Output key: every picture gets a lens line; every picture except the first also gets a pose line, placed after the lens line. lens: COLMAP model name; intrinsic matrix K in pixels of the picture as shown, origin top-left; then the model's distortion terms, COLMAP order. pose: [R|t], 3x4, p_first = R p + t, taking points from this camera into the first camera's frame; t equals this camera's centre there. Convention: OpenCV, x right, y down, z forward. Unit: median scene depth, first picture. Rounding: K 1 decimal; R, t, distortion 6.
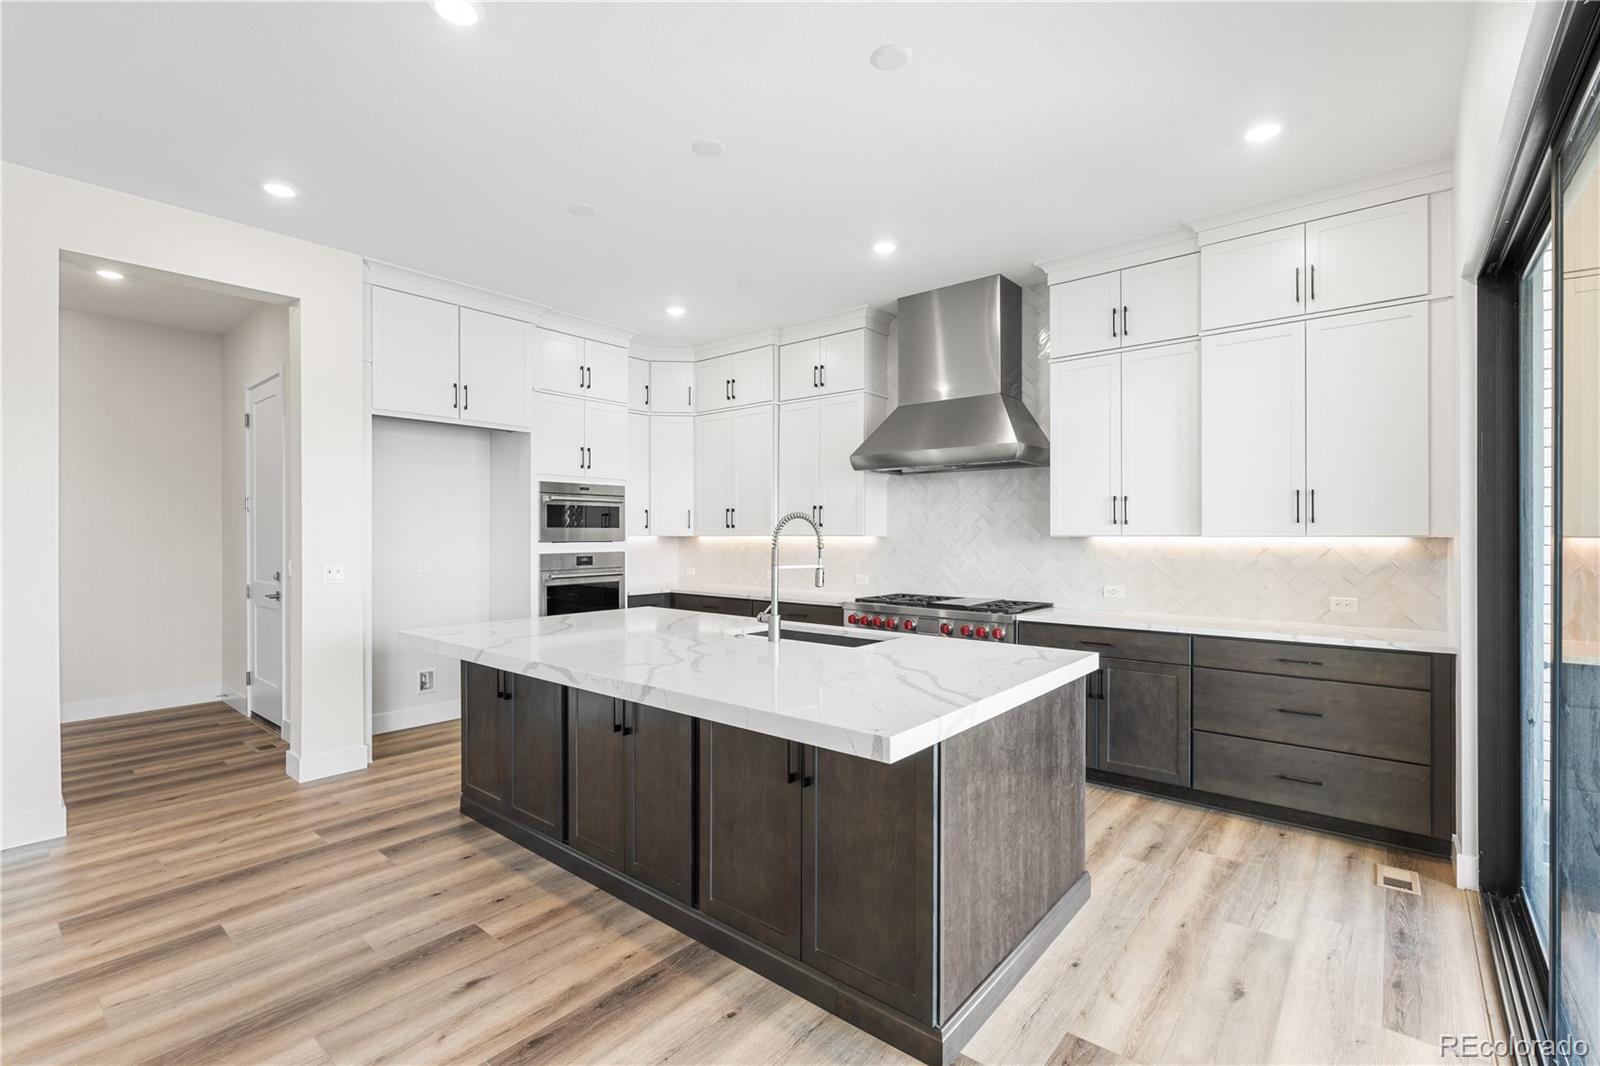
lens RADIAL K [[713.9, 0, 795.0], [0, 713.9, 528.5], [0, 0, 1]] dist [-0.001149, -0.000266]
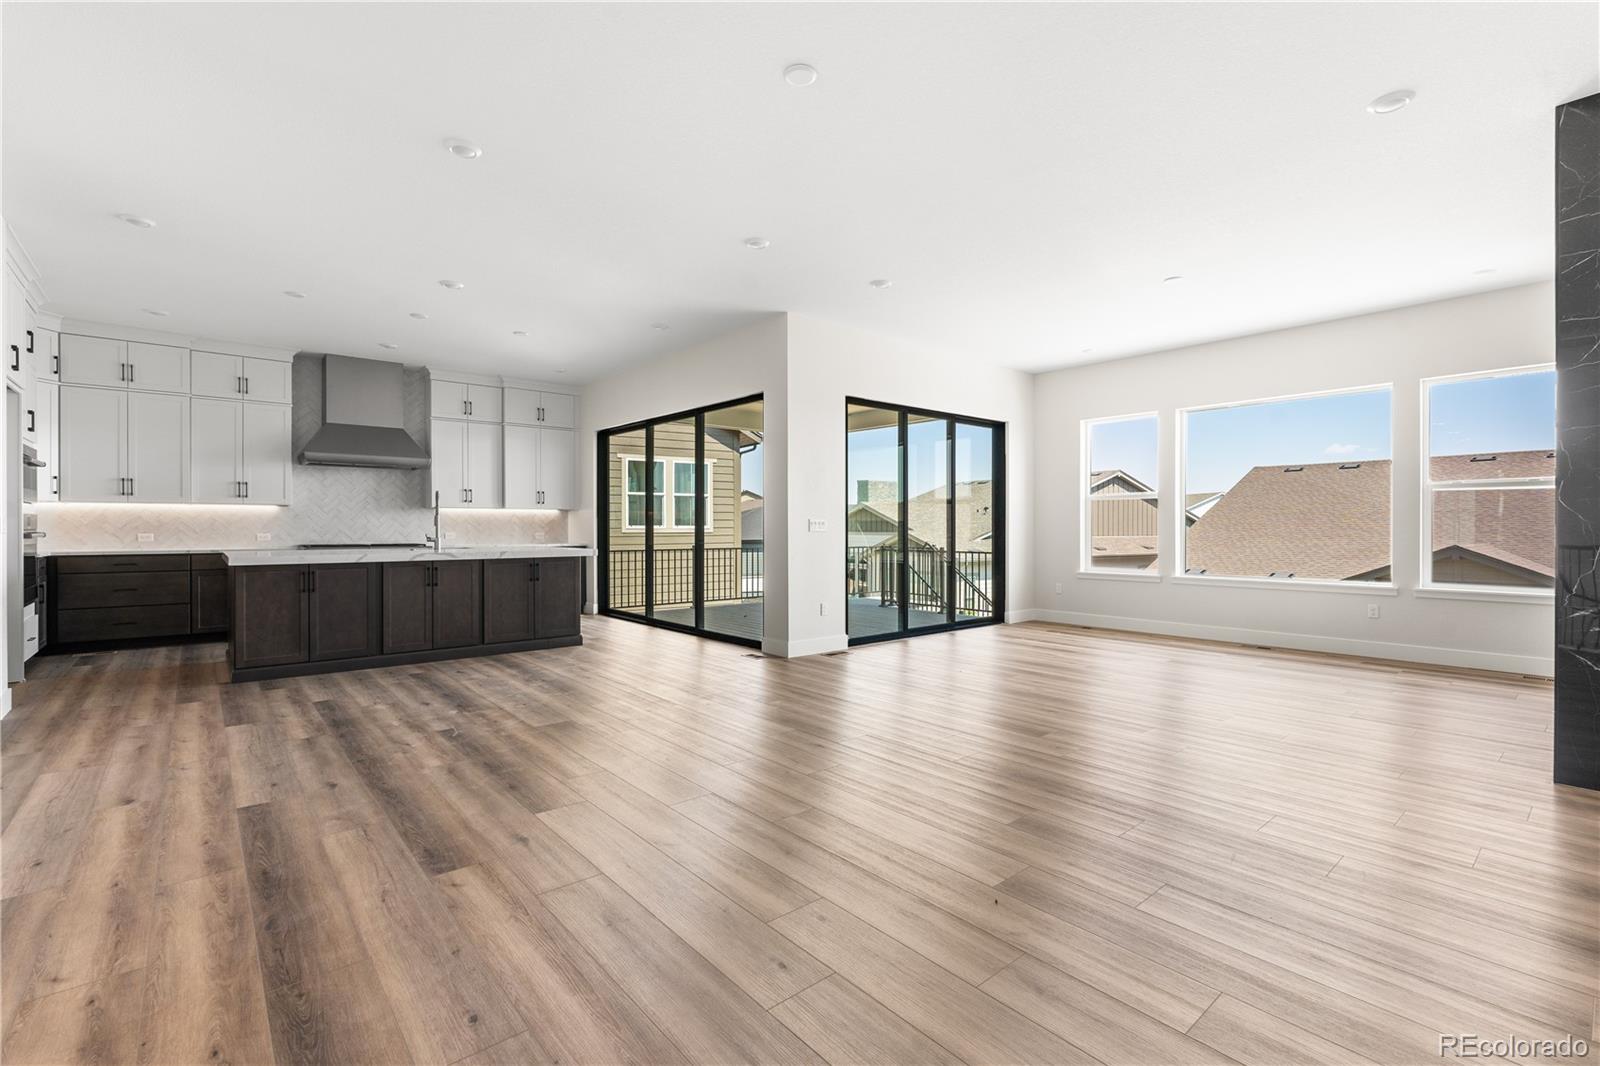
lens RADIAL K [[713.9, 0, 795.0], [0, 713.9, 528.5], [0, 0, 1]] dist [-0.001149, -0.000266]
pose [[0.164718, -0.002786, 0.986337, -1.500357], [-0.007848, 0.999961, 0.004135, 0.055887], [-0.986310, -0.008422, 0.164689, -0.327167]]
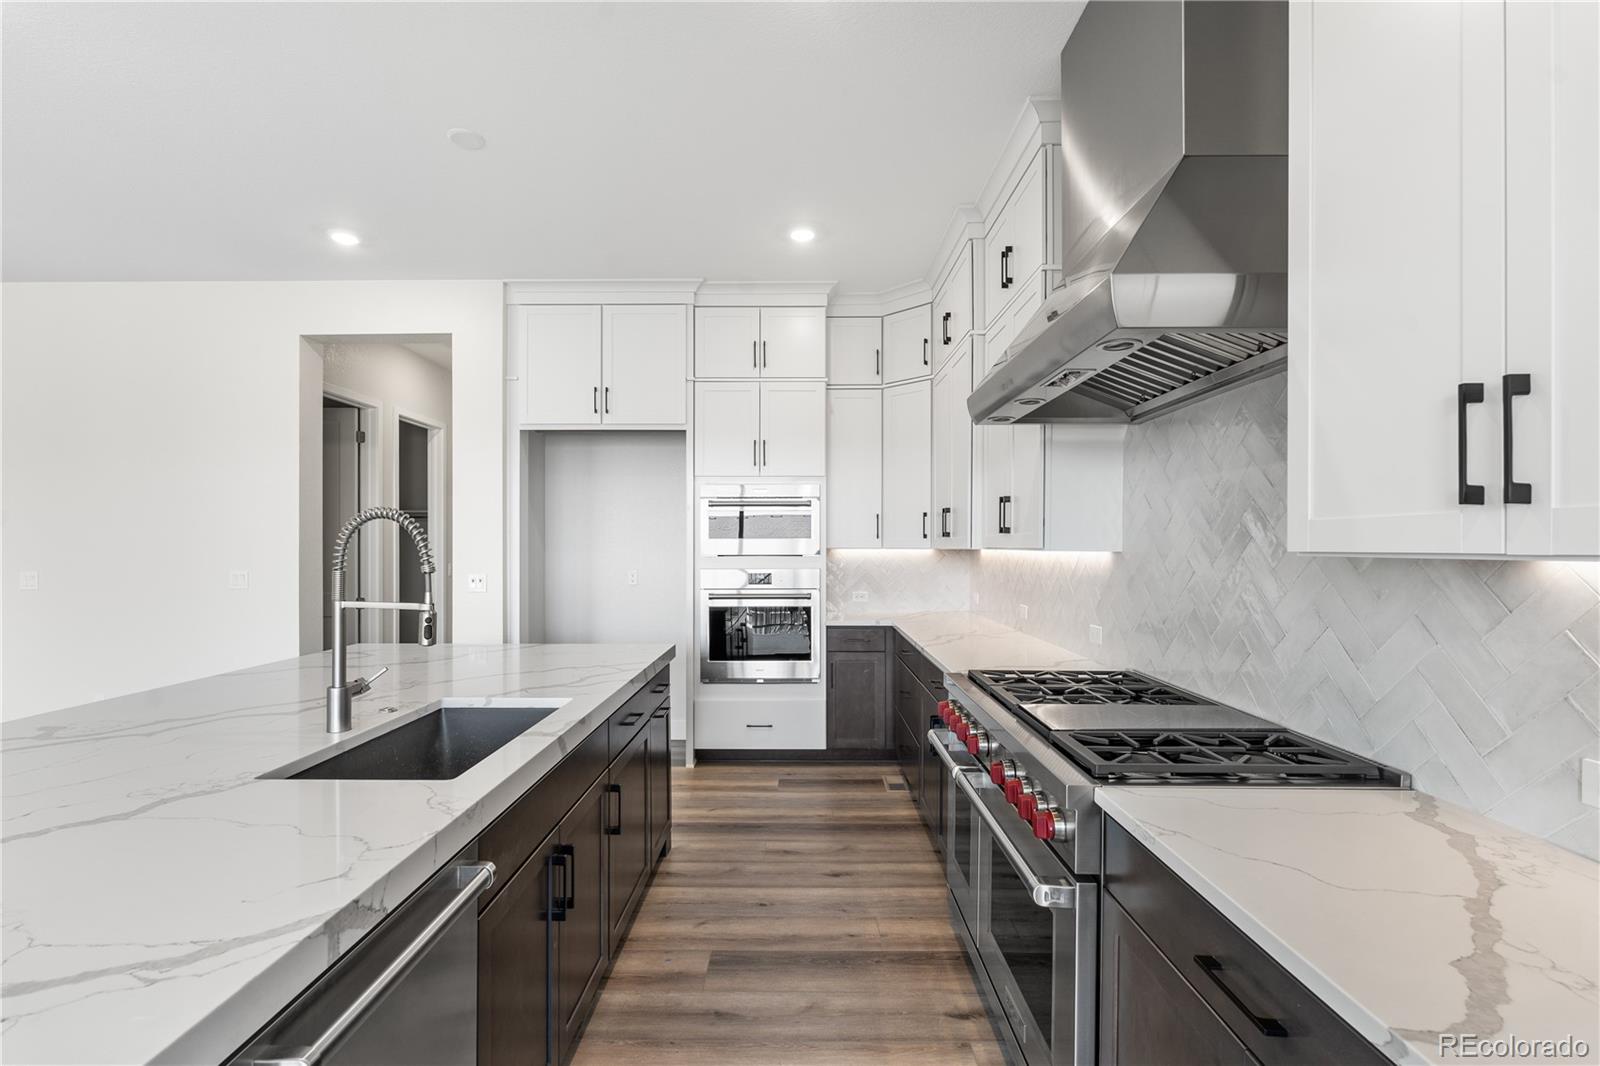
lens RADIAL K [[708.6, 0, 800.0], [0, 708.6, 533.0], [0, 0, 1]] dist [-0.020772, 0.000040]
pose [[0.648589, -0.014029, -0.761010, 0.473002], [0.006495, 0.999896, -0.012897, 0.005041], [0.761111, 0.003422, 0.648612, 0.691412]]
